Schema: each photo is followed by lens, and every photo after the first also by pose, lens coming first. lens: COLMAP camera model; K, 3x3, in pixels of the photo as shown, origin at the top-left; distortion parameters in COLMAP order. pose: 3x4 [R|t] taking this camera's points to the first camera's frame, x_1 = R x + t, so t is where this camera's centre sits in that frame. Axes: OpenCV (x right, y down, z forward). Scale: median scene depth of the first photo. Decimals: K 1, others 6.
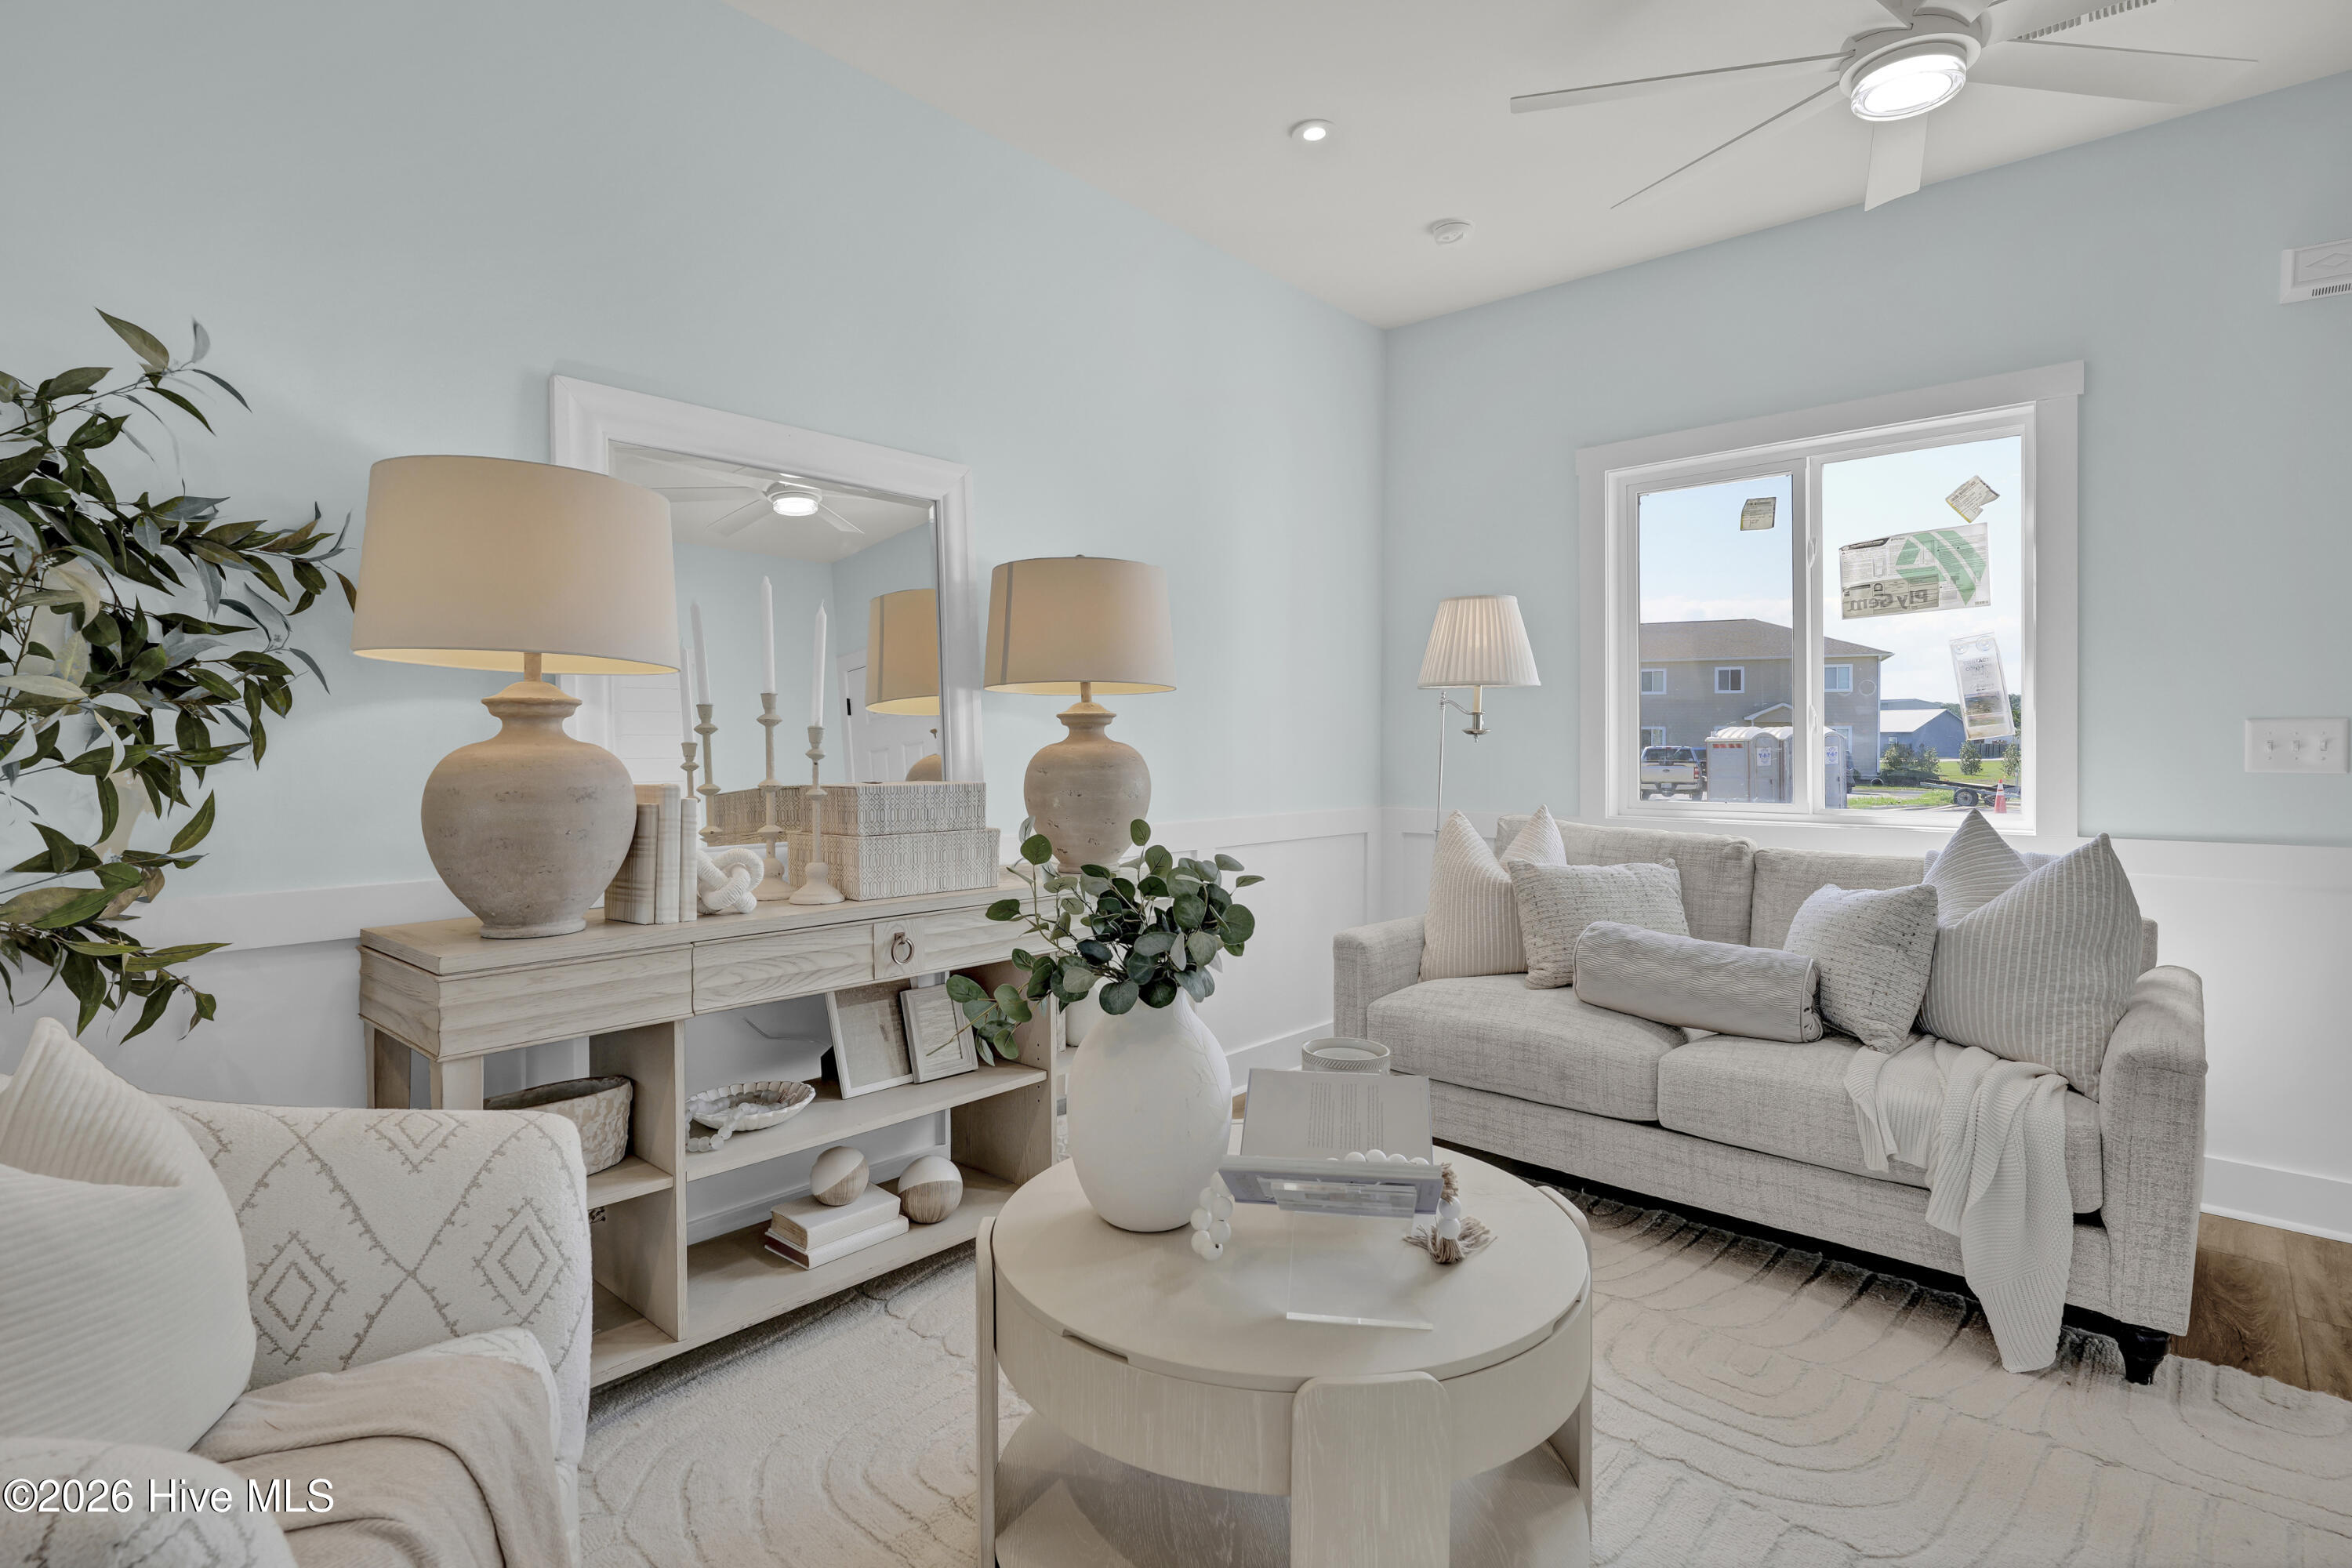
lens RADIAL K [[1154.5, 0, 1183.2], [0, 1154.5, 752.9], [0, 0, 1]] dist [-0.014070, 0.008978]
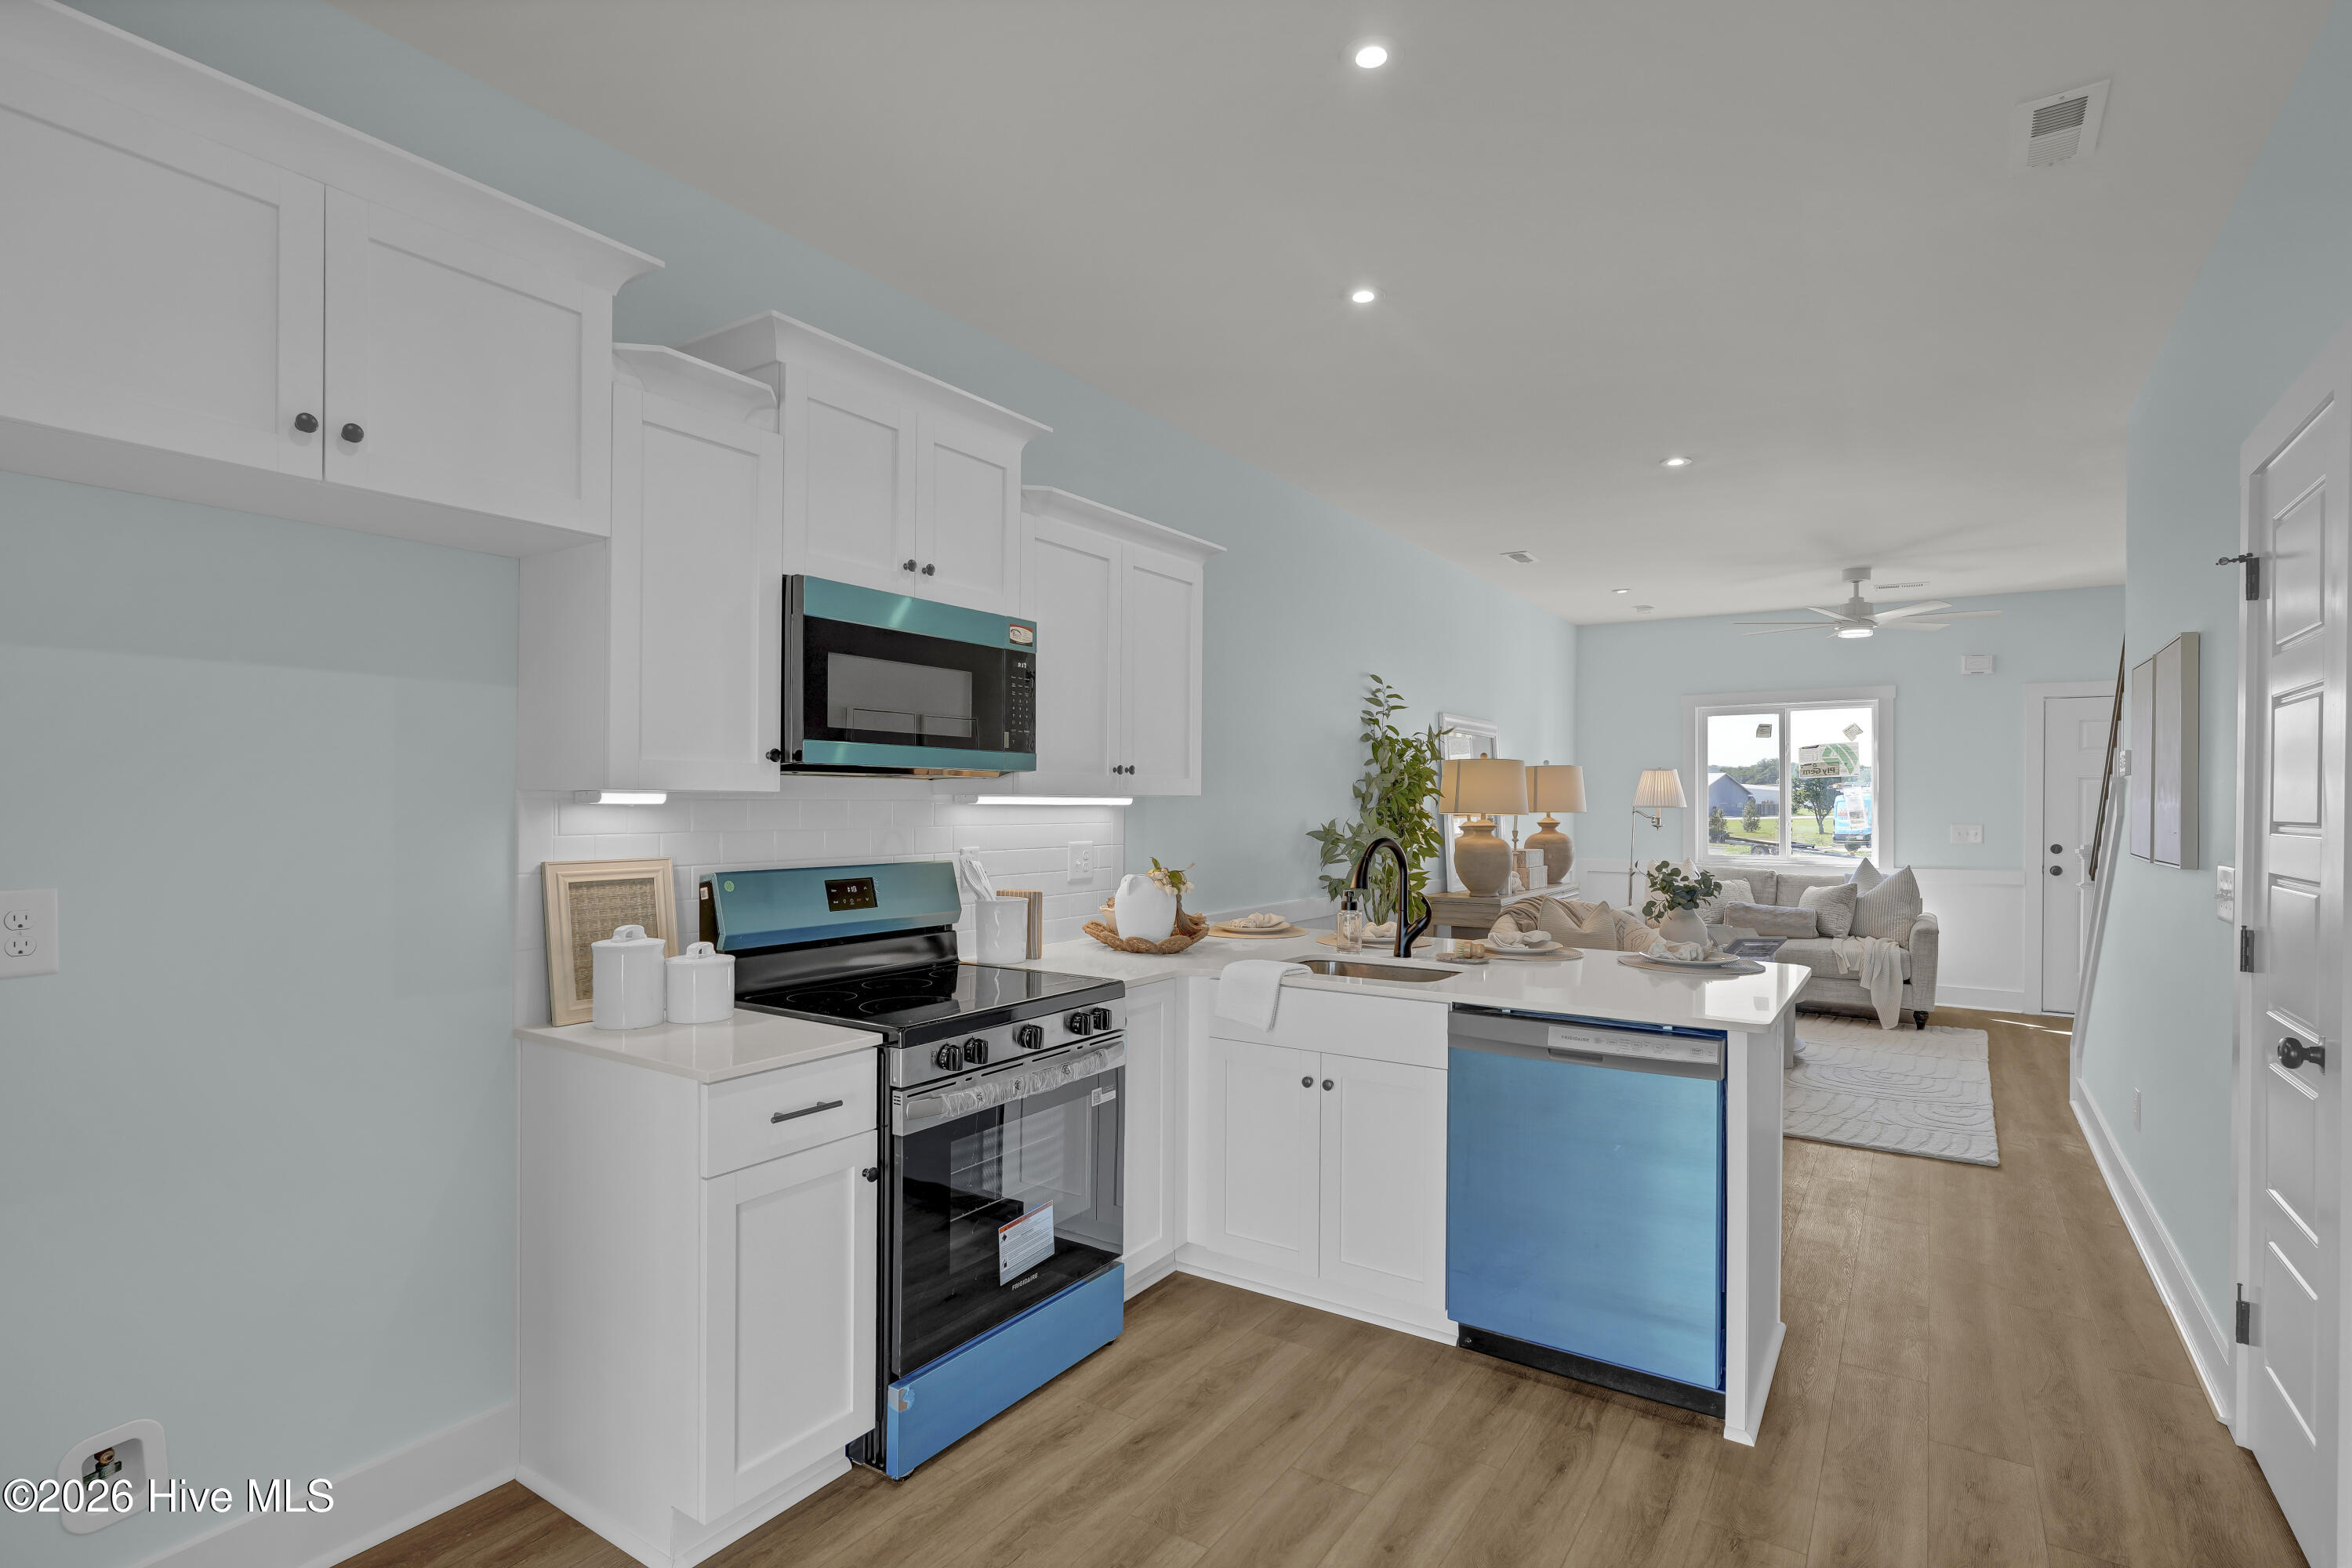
lens RADIAL K [[1154.5, 0, 1171.0], [0, 1154.5, 804.1], [0, 0, 1]] dist [-0.014070, 0.008978]
pose [[0.990113, 0.001195, 0.140265, -1.394388], [-0.000540, 0.999989, -0.004710, -0.067722], [-0.140269, 0.004588, 0.990103, -1.557629]]
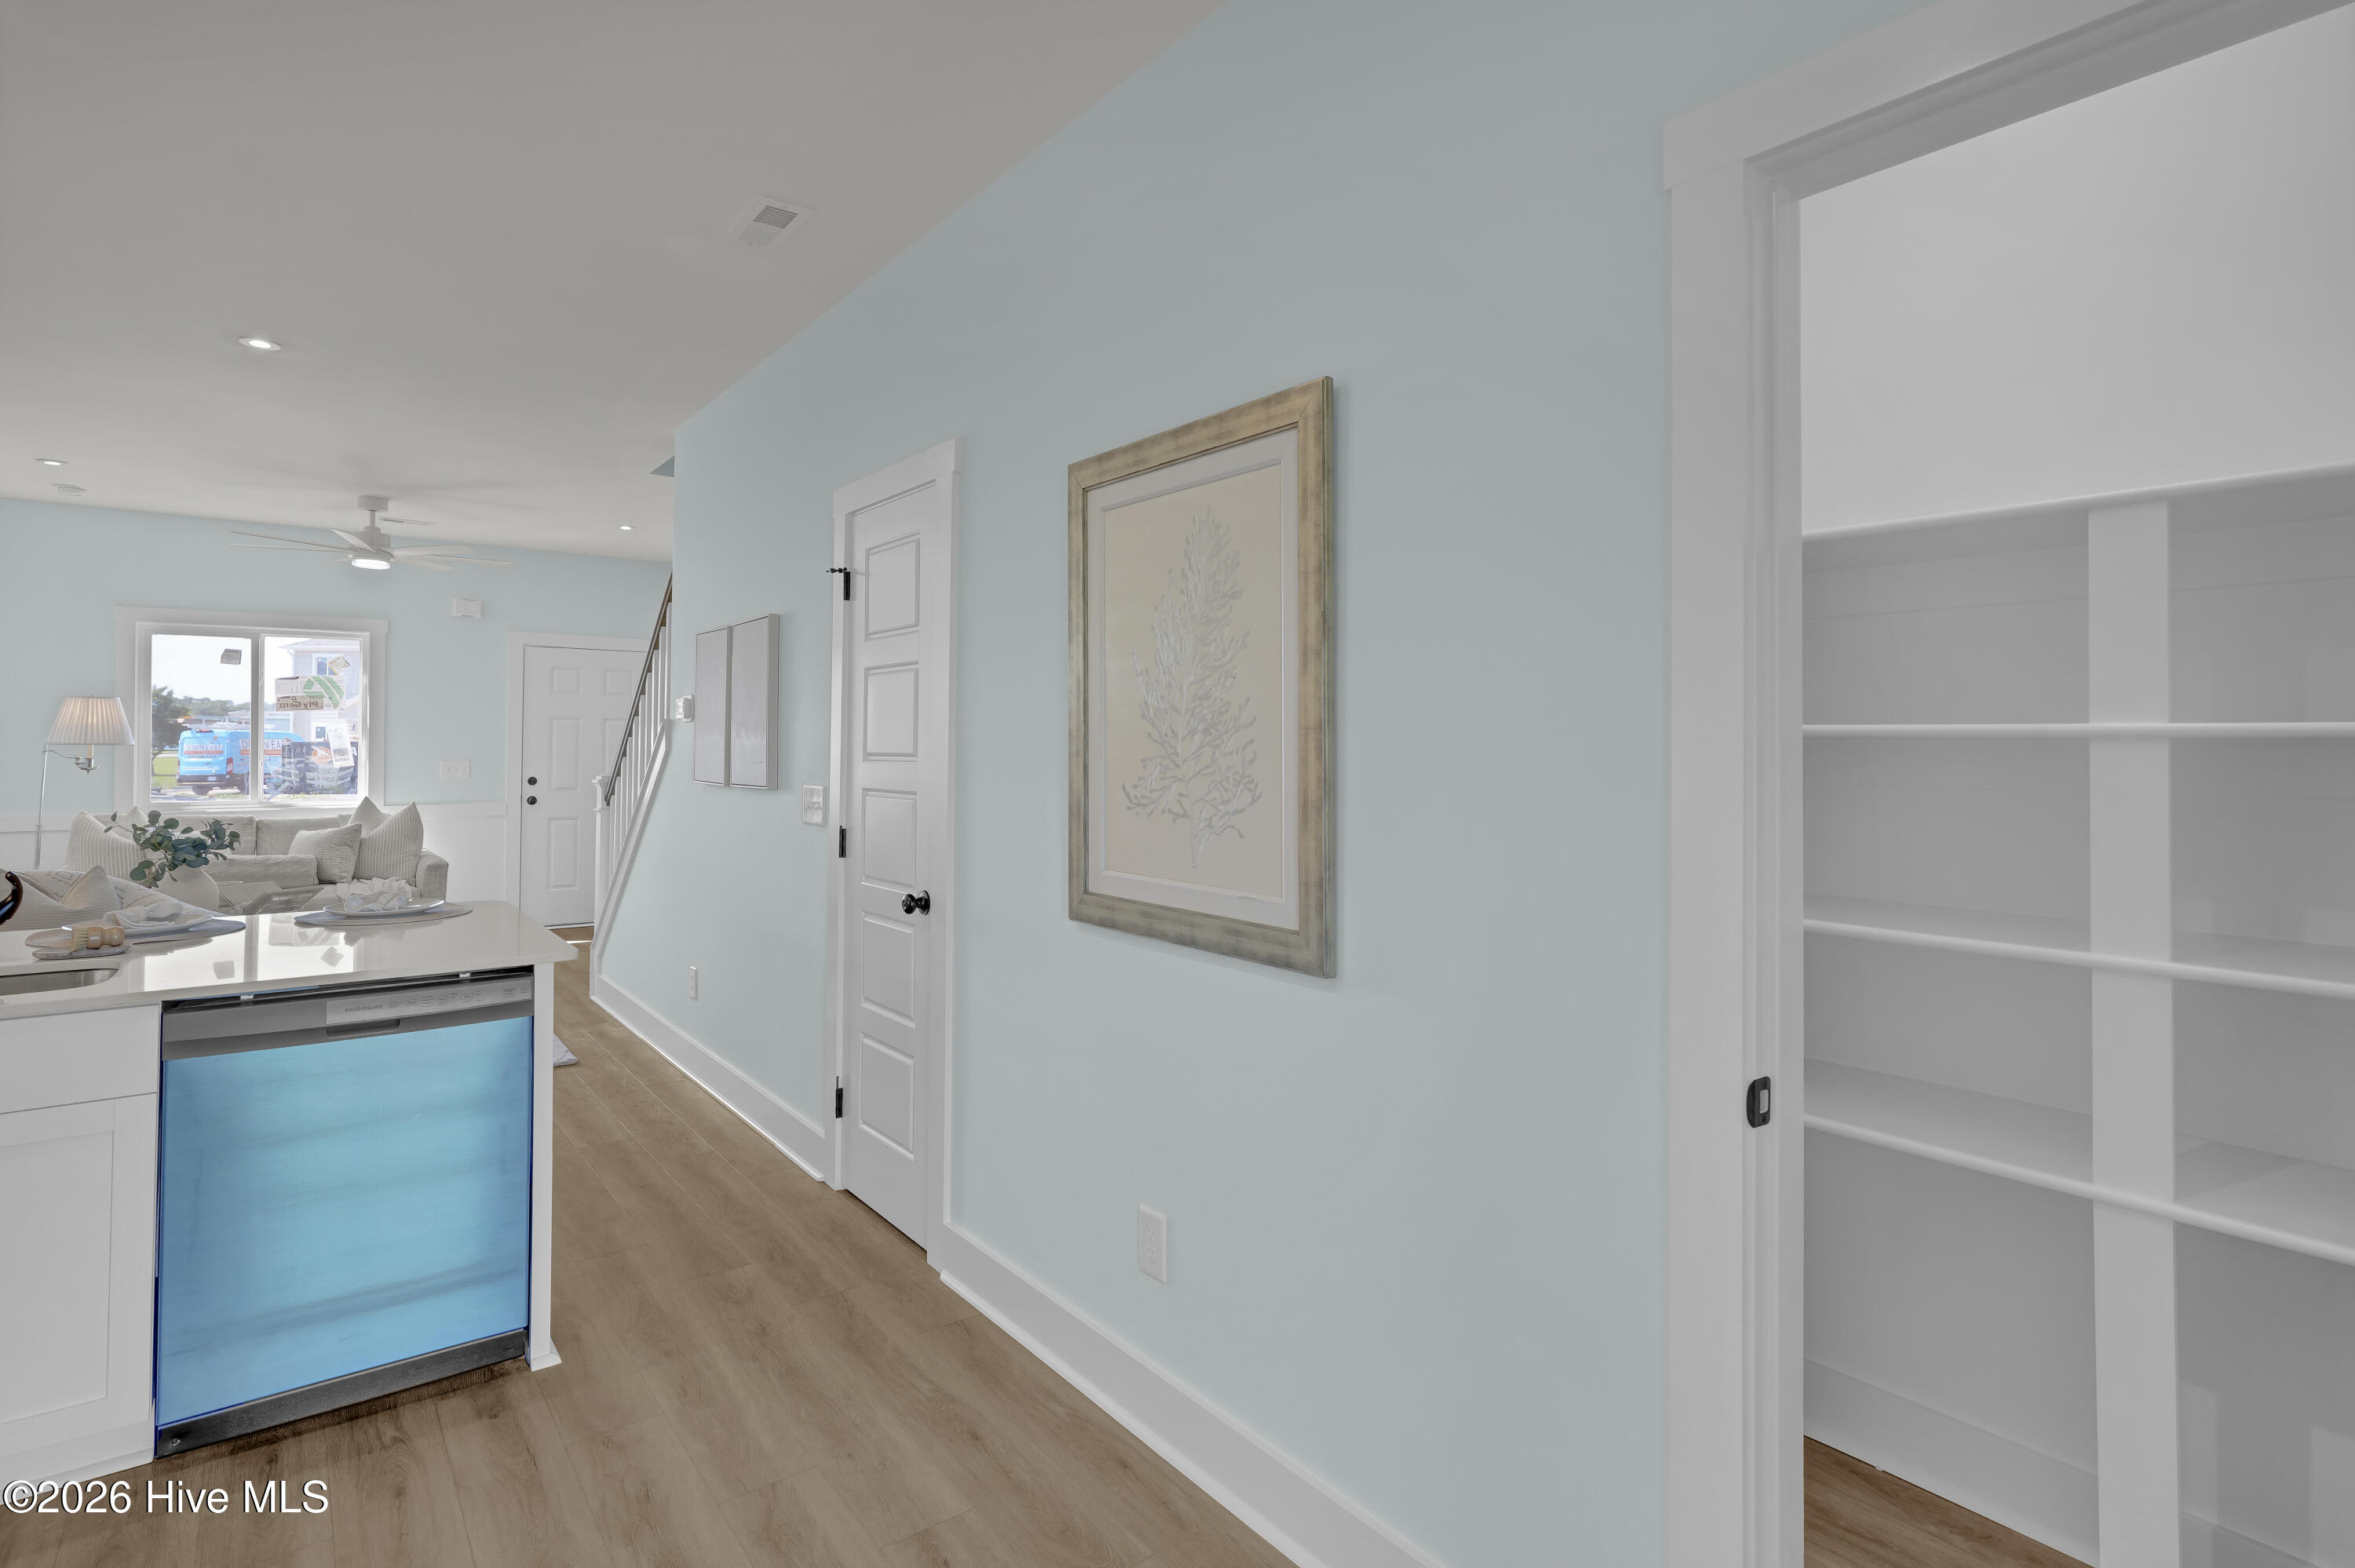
lens RADIAL K [[1155.8, 0, 1183.4], [0, 1155.8, 724.5], [0, 0, 1]] dist [-0.014070, 0.008978]
pose [[0.172913, 0.016038, 0.984807, -1.661546], [0.003645, 0.999850, -0.016923, -0.067680], [-0.984930, 0.006516, 0.172829, -1.382187]]
